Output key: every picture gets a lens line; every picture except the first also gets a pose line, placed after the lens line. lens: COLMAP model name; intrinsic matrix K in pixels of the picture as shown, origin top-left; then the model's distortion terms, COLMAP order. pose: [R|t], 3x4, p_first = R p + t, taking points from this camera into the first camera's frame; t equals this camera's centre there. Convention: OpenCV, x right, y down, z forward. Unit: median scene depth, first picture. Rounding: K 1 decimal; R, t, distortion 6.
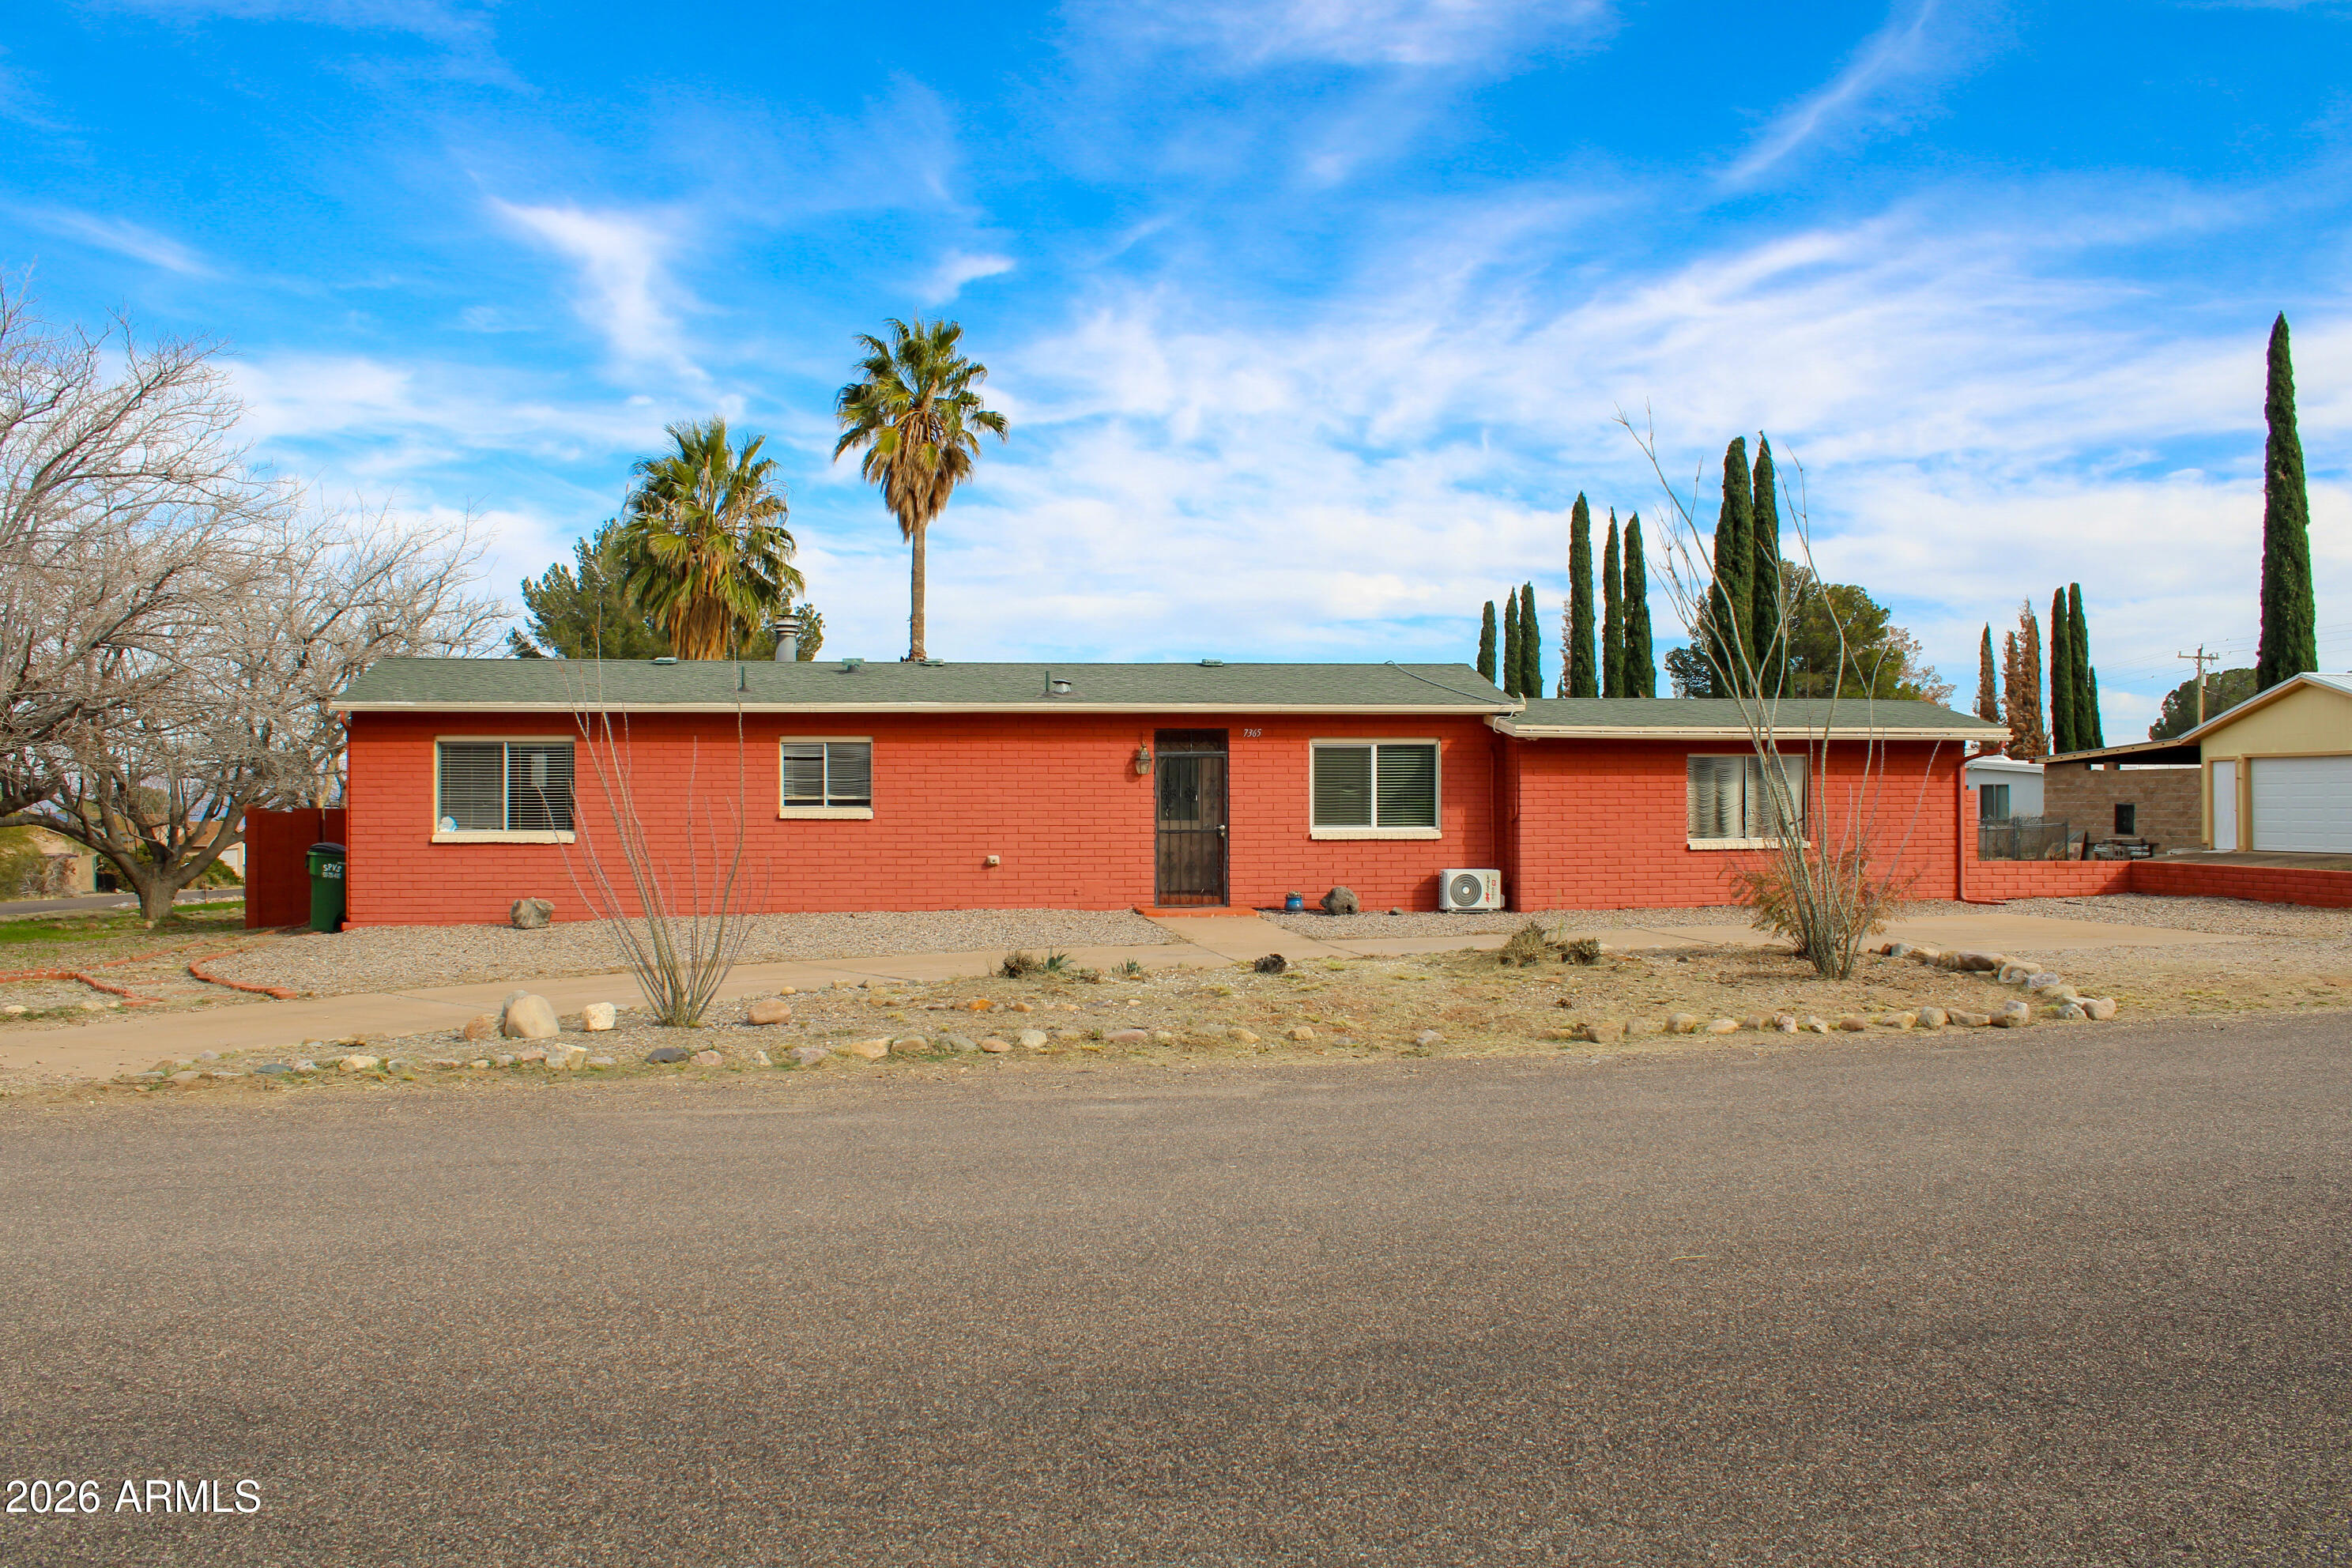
lens RADIAL K [[1988.3, 0, 1181.5], [0, 1988.3, 784.9], [0, 0, 1]] dist [-0.159424, 0.152164]
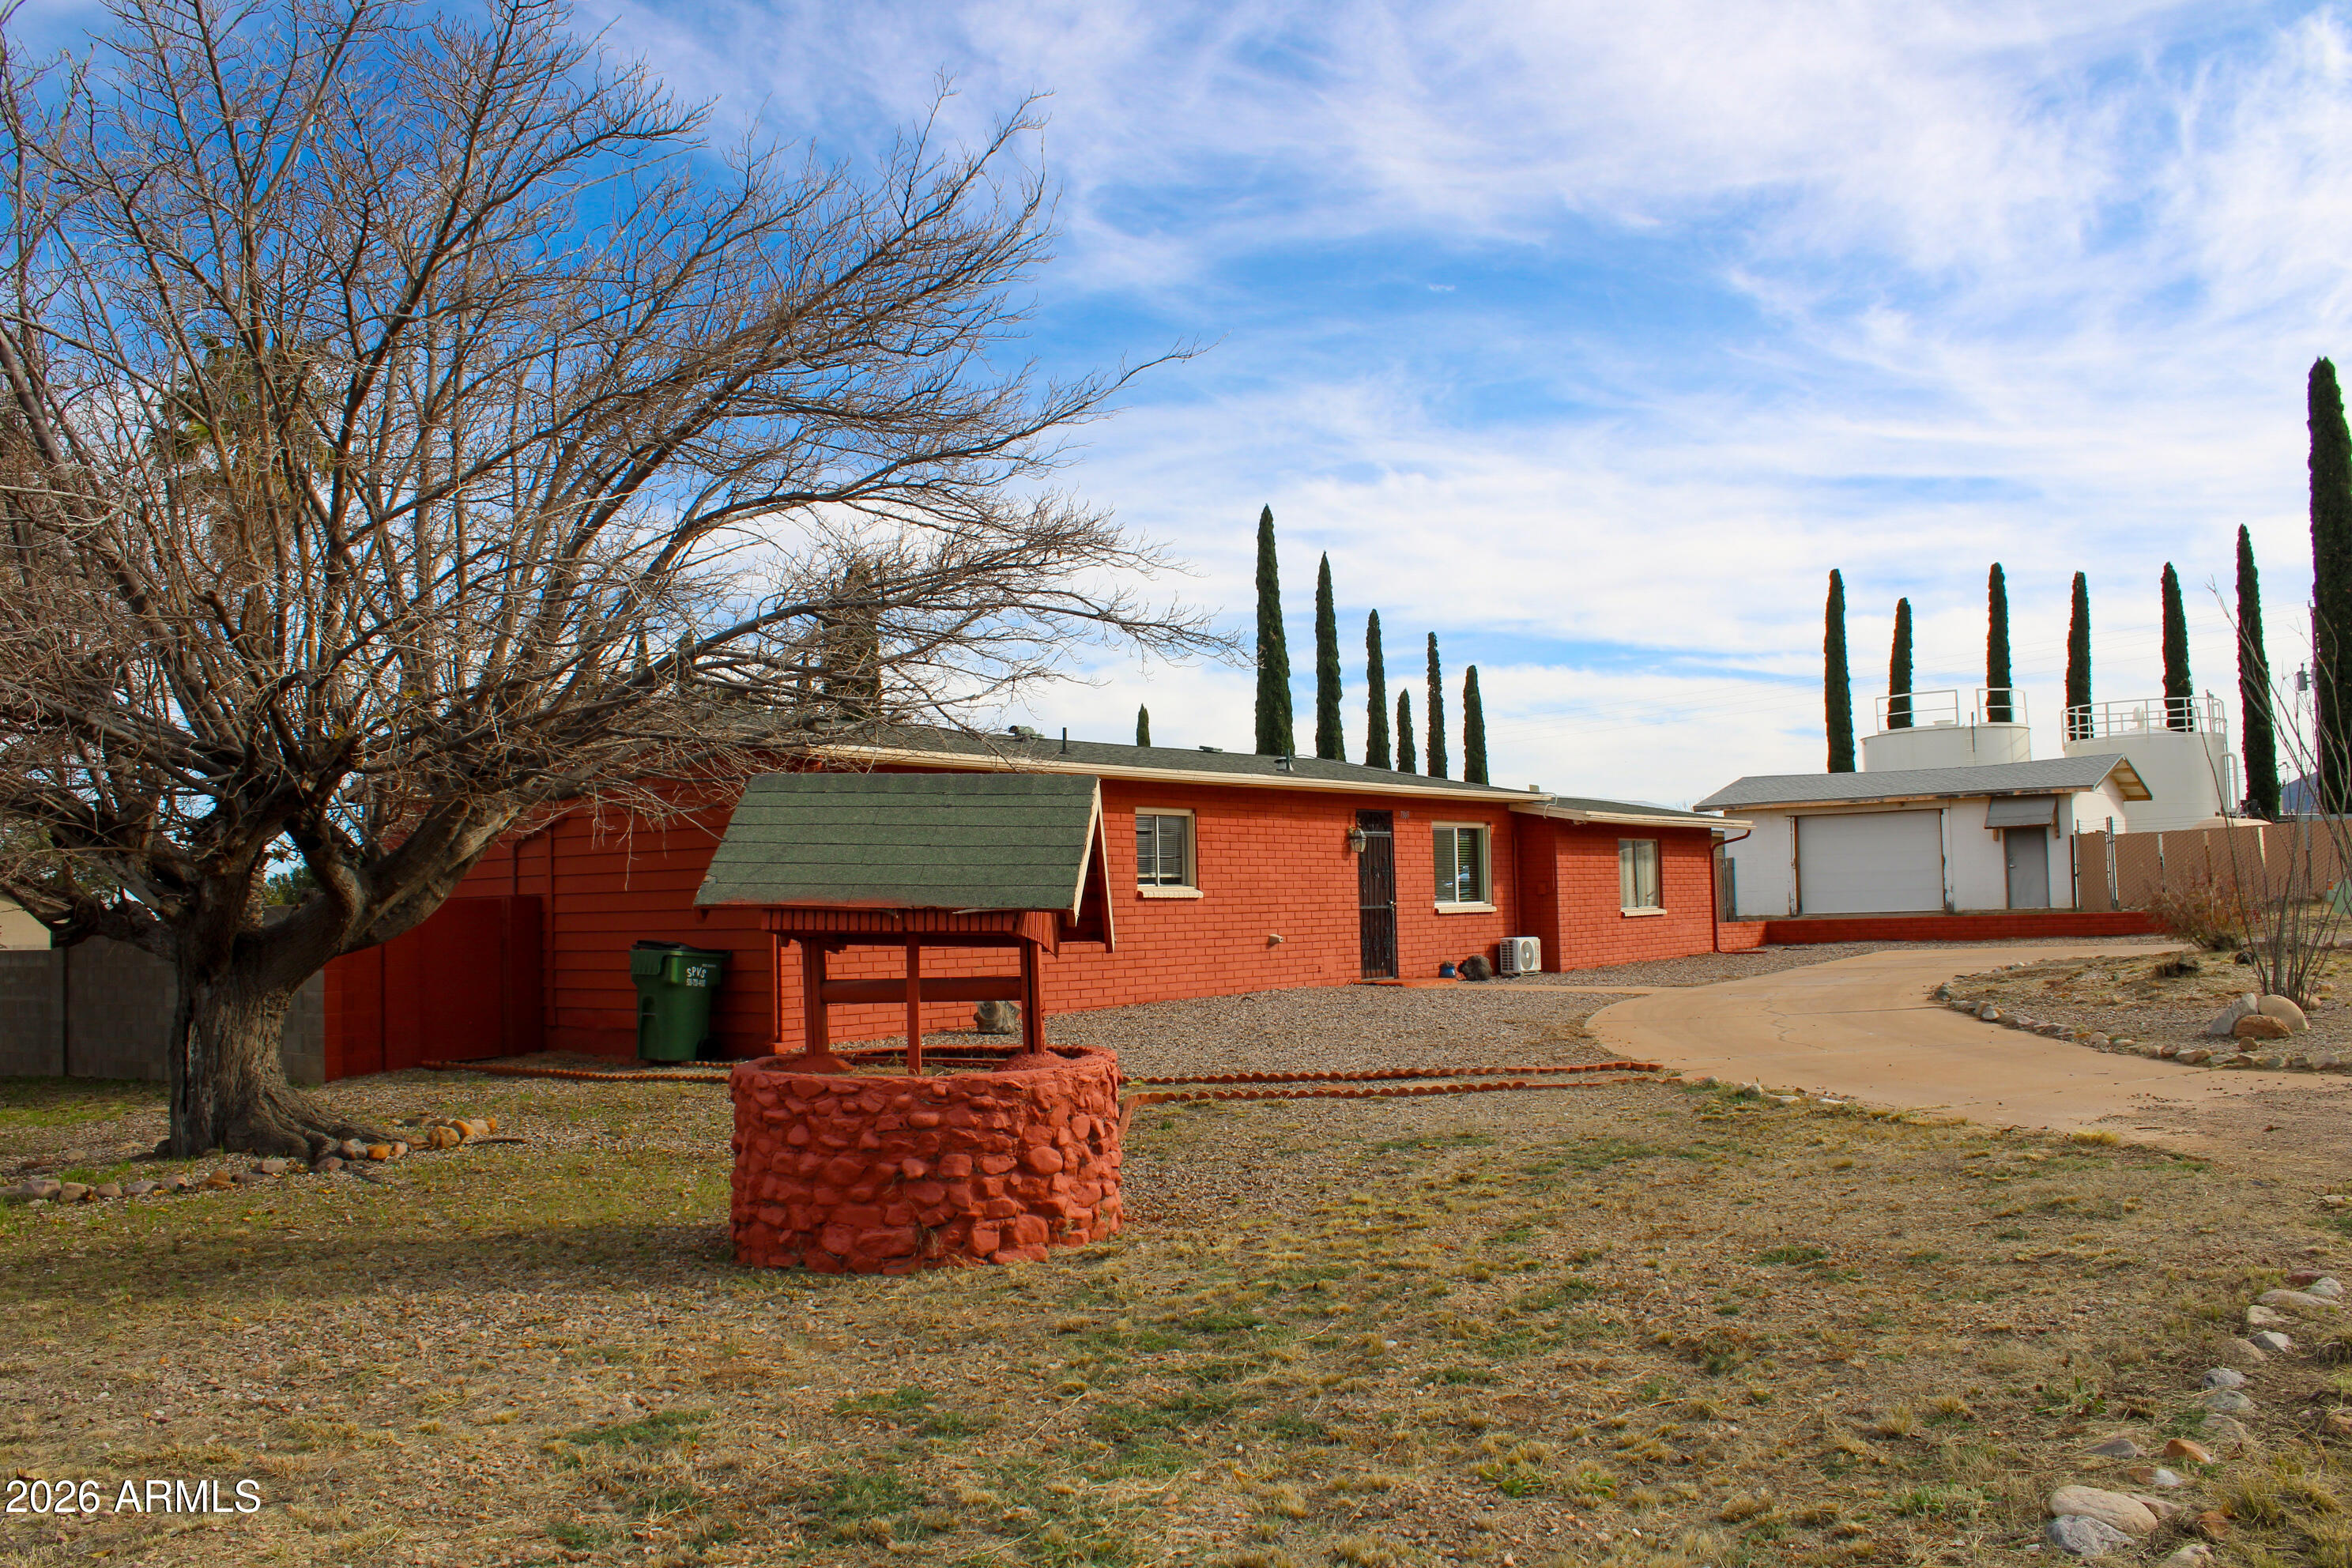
lens RADIAL K [[1988.3, 0, 1181.5], [0, 1988.3, 784.9], [0, 0, 1]] dist [-0.159424, 0.152164]
pose [[0.702190, 0.029219, 0.711390, -0.798617], [0.015949, 0.998261, -0.056744, 0.016417], [-0.711811, 0.051191, 0.700503, 0.333663]]
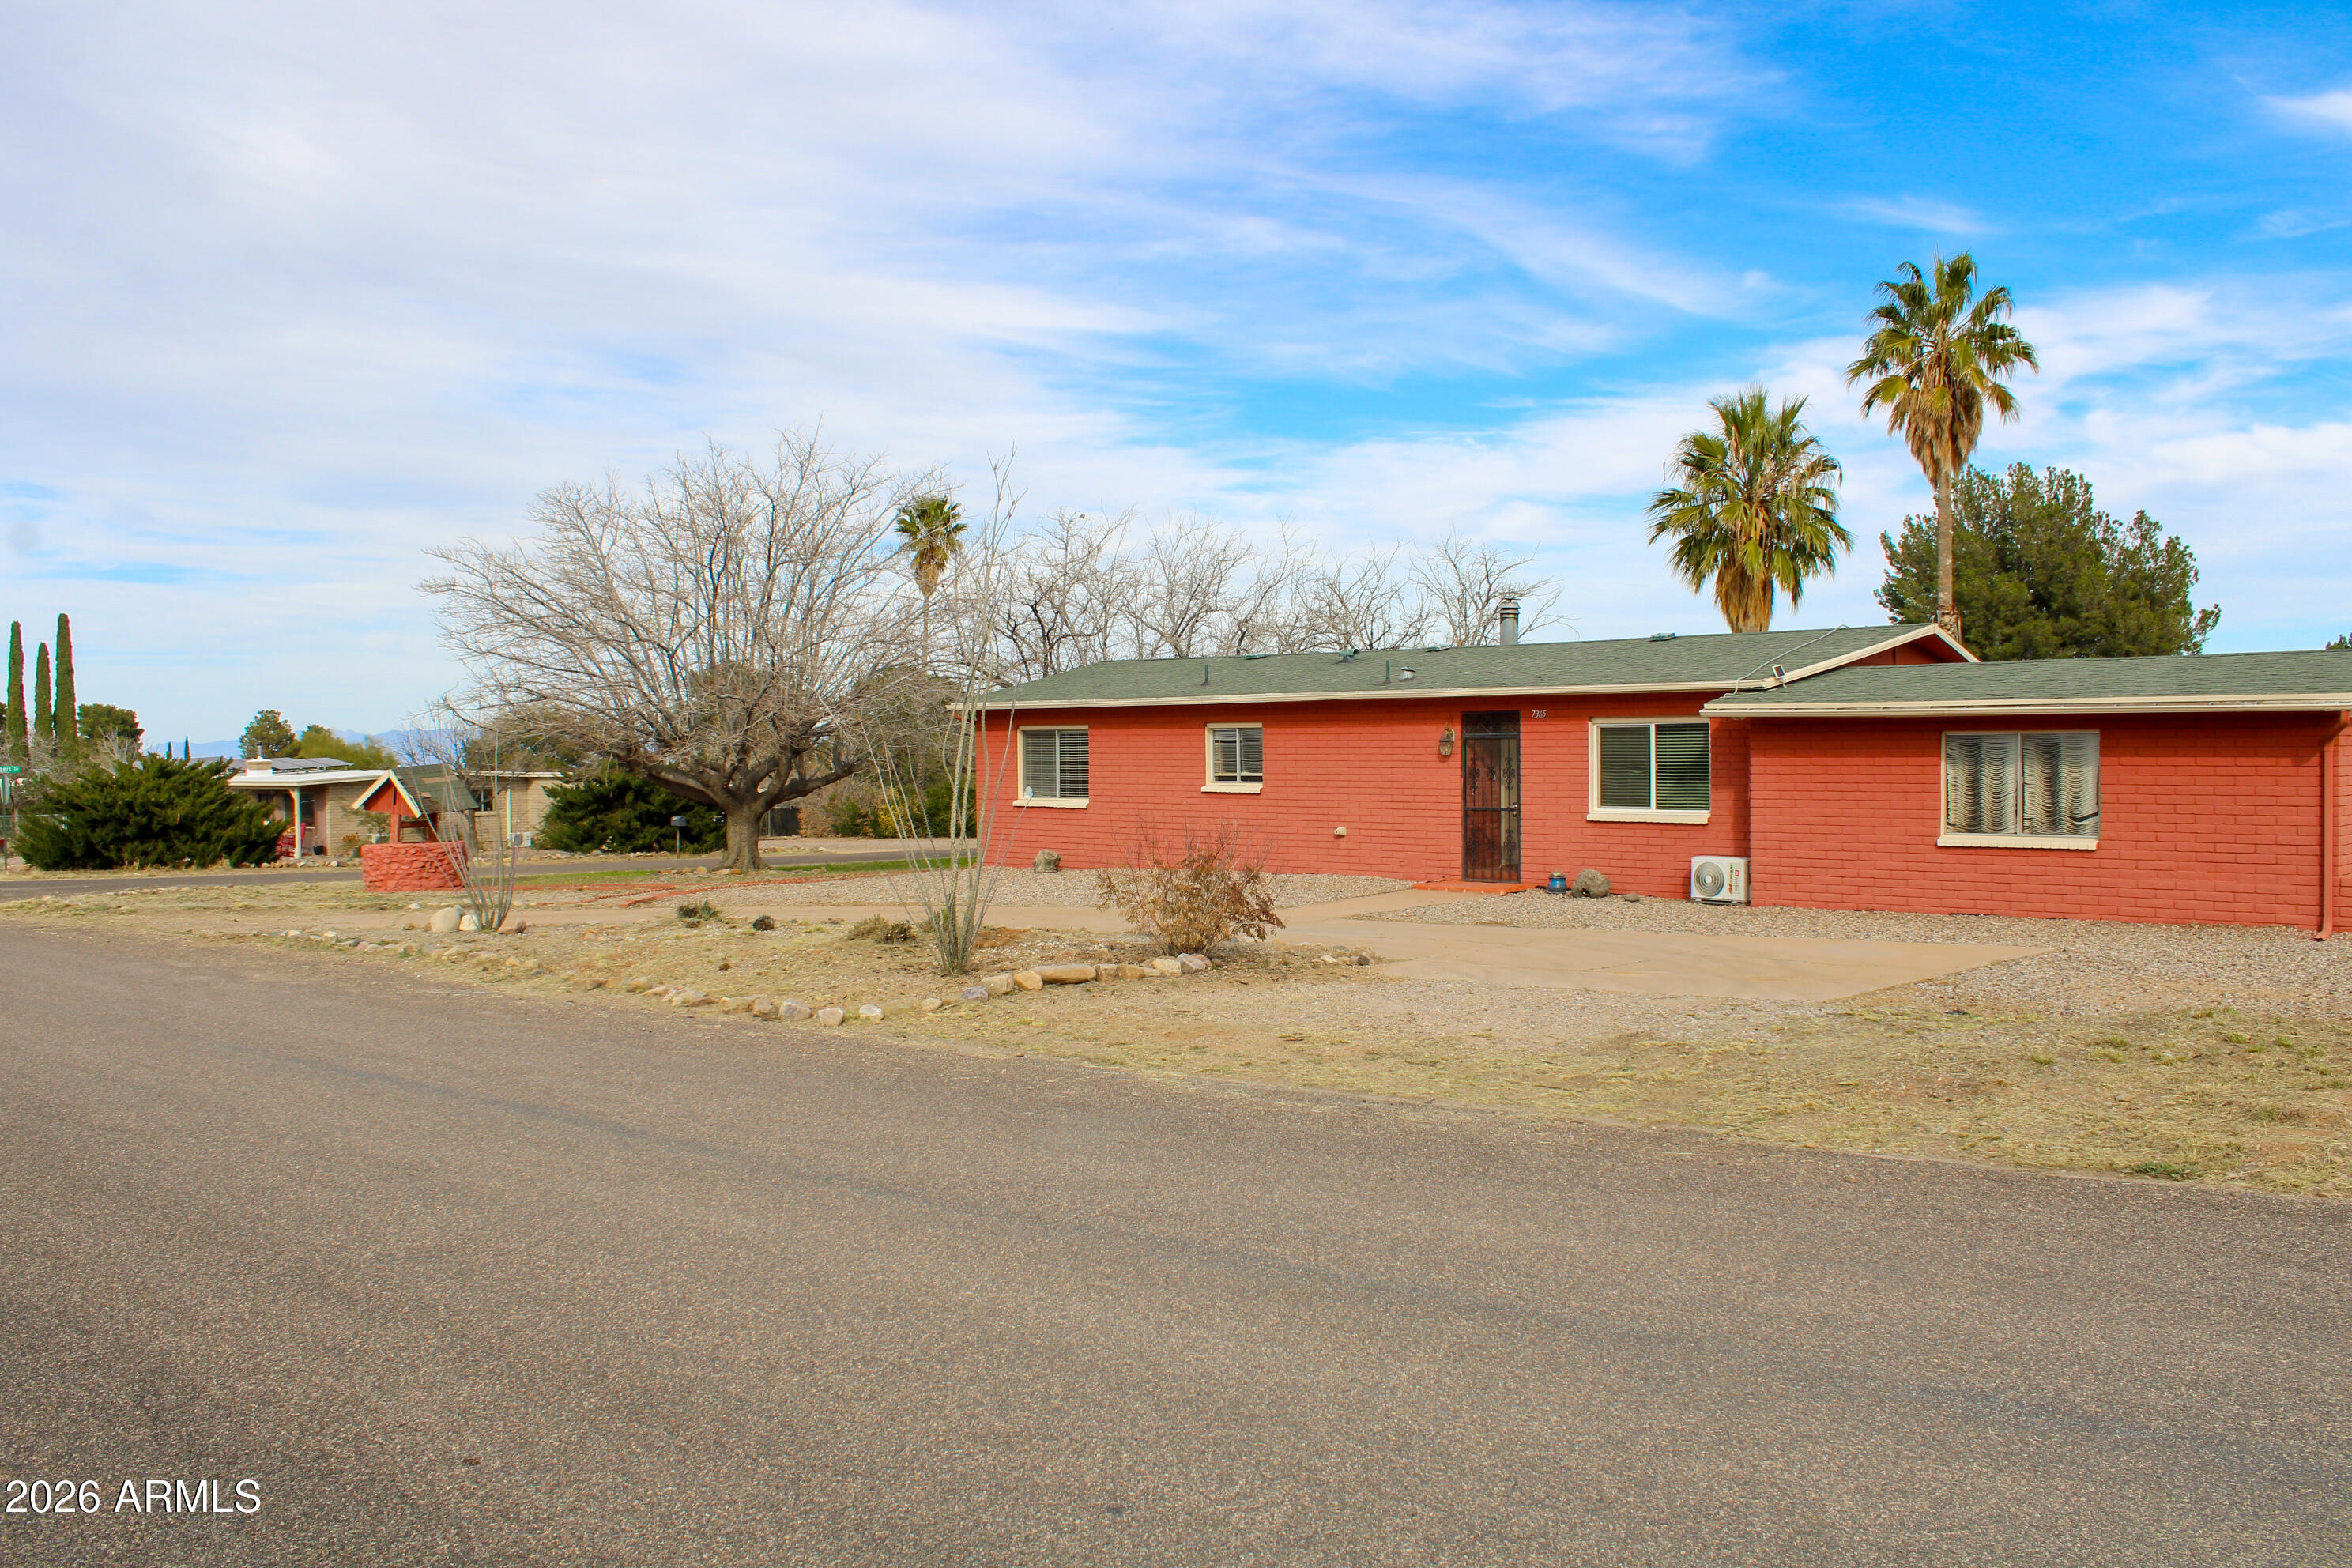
lens RADIAL K [[1941.3, 0, 1176.0], [0, 1941.3, 784.0], [0, 0, 1]] dist [-0.152884, 0.112963]
pose [[0.620019, 0.014263, -0.784457, 0.686902], [0.014005, 0.999474, 0.029242, -0.021668], [0.784462, -0.029117, 0.619494, 0.239041]]
